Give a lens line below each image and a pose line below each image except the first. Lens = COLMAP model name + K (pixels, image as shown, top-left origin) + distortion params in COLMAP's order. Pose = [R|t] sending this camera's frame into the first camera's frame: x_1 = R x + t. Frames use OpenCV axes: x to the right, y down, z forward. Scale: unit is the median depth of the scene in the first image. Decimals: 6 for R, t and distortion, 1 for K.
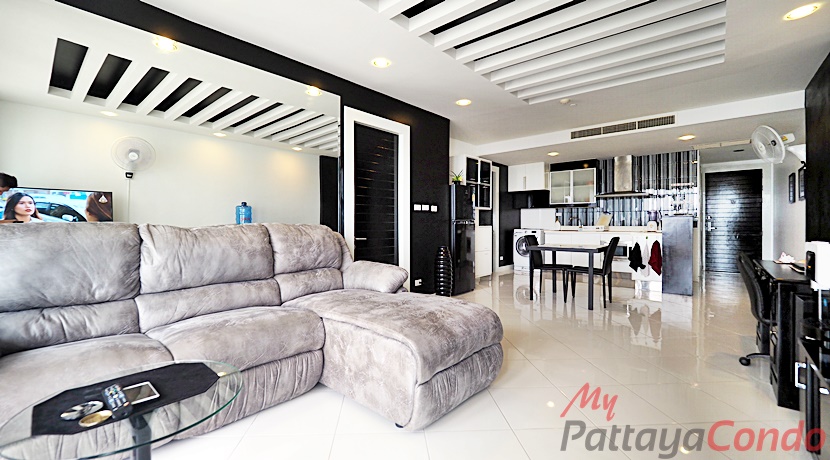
lens RADIAL K [[344.6, 0, 416.7], [0, 344.6, 226.4], [0, 0, 1]] dist [0.001796, 0.000044]
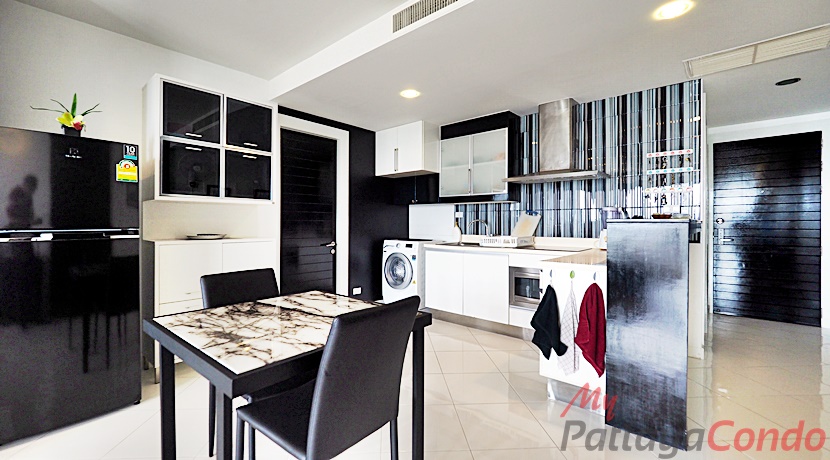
lens RADIAL K [[344.6, 0, 413.0], [0, 344.6, 227.2], [0, 0, 1]] dist [0.001796, 0.000044]
pose [[0.999975, 0.003433, -0.006147, 0.381699], [-0.003399, 0.999979, 0.005582, -0.018483], [0.006166, -0.005561, 0.999966, 0.473049]]
